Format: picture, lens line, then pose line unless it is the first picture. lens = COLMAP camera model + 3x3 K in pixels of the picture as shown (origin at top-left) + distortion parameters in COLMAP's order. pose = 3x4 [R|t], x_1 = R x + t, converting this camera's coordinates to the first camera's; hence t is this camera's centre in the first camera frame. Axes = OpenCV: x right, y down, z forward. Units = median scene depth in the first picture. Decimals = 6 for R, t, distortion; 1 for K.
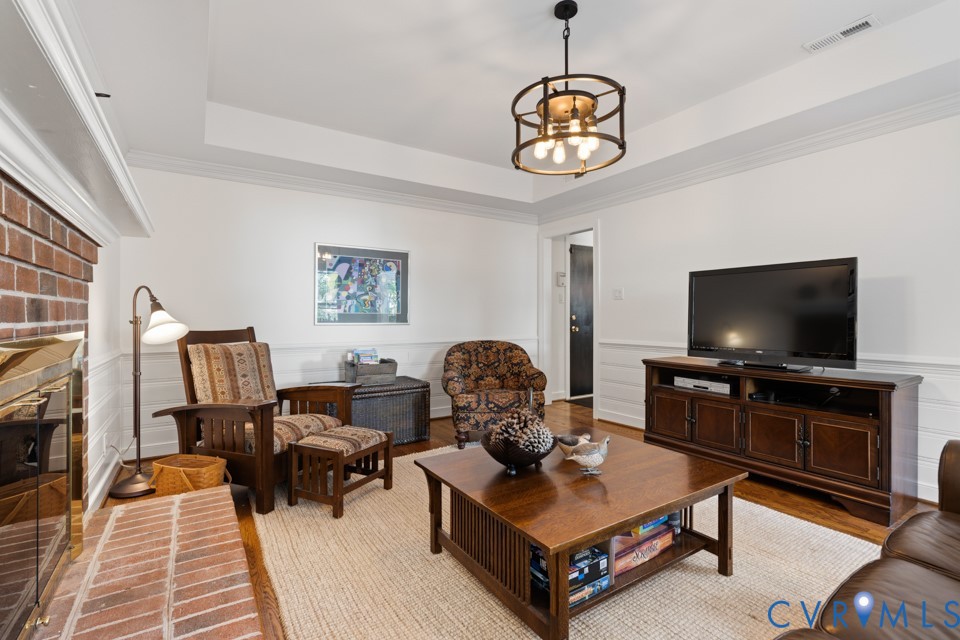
lens RADIAL K [[436.6, 0, 479.9], [0, 436.6, 327.1], [0, 0, 1]] dist [-0.000436, 0.000464]
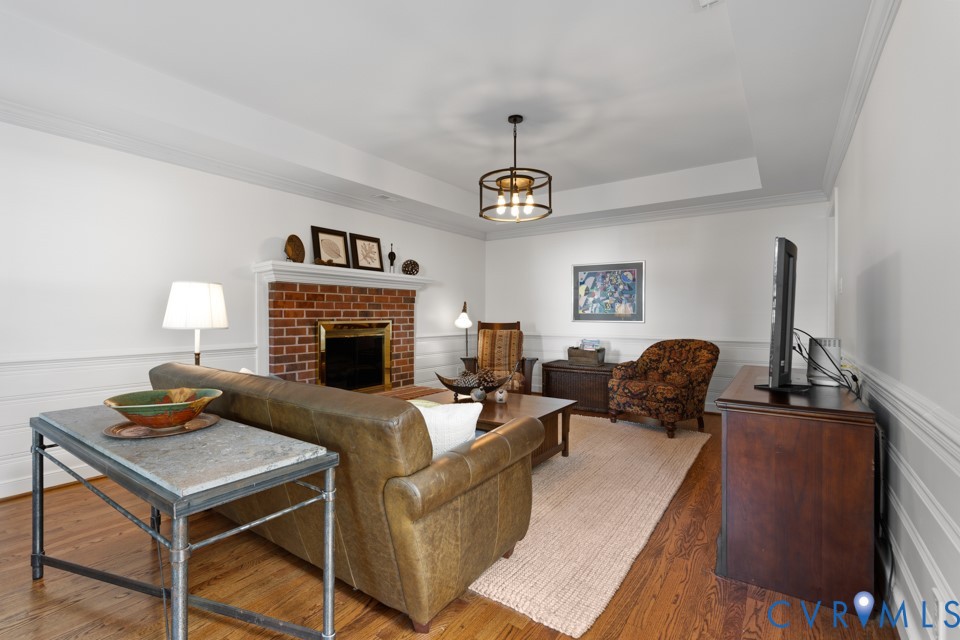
lens RADIAL K [[436.6, 0, 479.9], [0, 436.6, 327.1], [0, 0, 1]] dist [-0.000436, 0.000464]
pose [[0.381627, 0.023085, -0.924028, 0.821362], [-0.027325, 0.999533, 0.013686, 0.001889], [0.923912, 0.020026, 0.382080, 0.153885]]
